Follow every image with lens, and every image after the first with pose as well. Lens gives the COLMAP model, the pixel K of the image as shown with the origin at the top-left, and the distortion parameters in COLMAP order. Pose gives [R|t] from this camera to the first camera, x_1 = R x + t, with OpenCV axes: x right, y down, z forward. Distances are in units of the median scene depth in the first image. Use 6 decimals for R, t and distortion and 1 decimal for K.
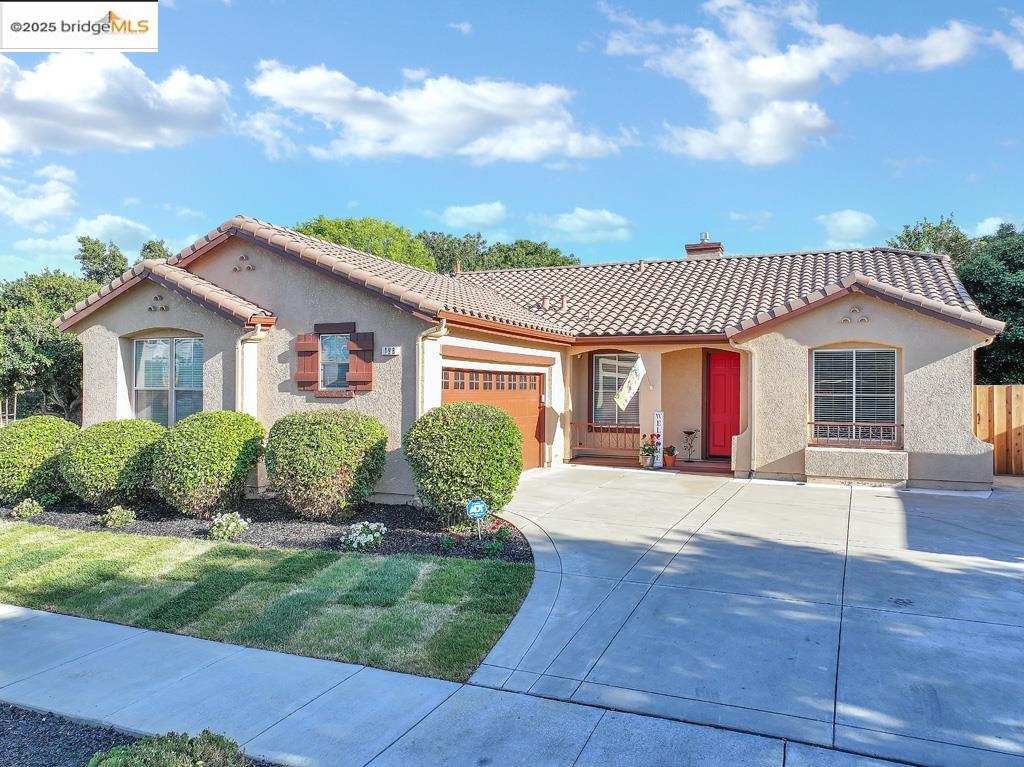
lens RADIAL K [[764.4, 0, 512.0], [0, 764.4, 383.5], [0, 0, 1]] dist [-0.000254, -0.002280]
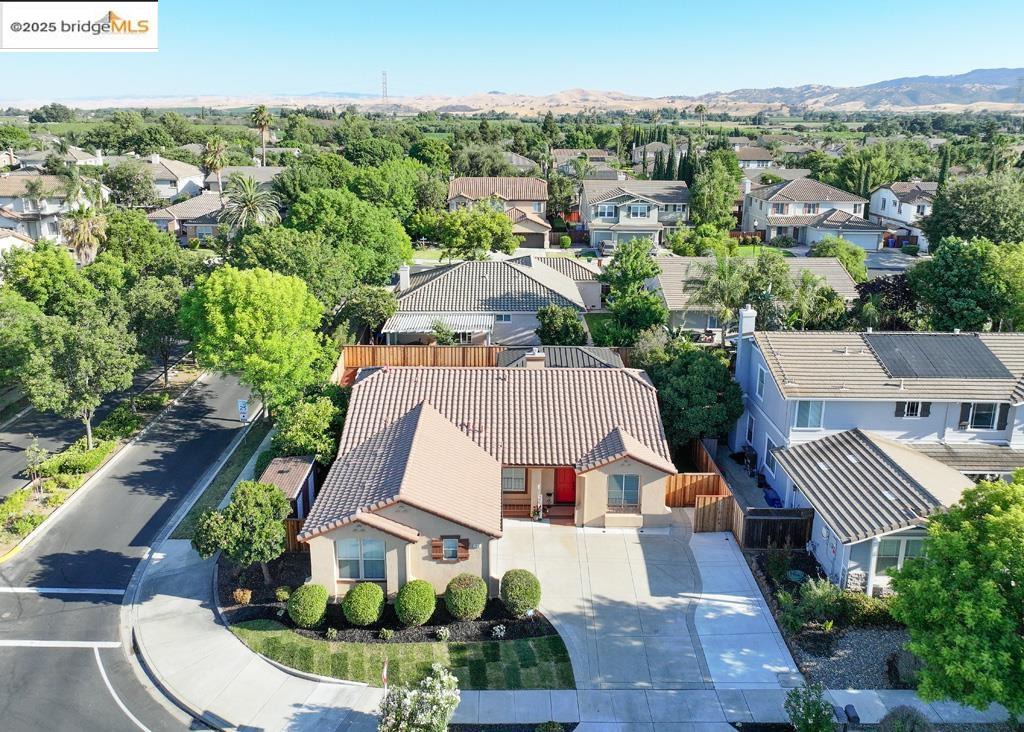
lens RADIAL K [[759.8, 0, 540.7], [0, 759.8, 367.9], [0, 0, 1]] dist [-0.005622, -0.000823]
pose [[0.909464, -0.104843, 0.402347, -0.881188], [-0.015253, 0.958622, 0.284274, -1.275369], [-0.415503, -0.264674, 0.870233, -1.083280]]
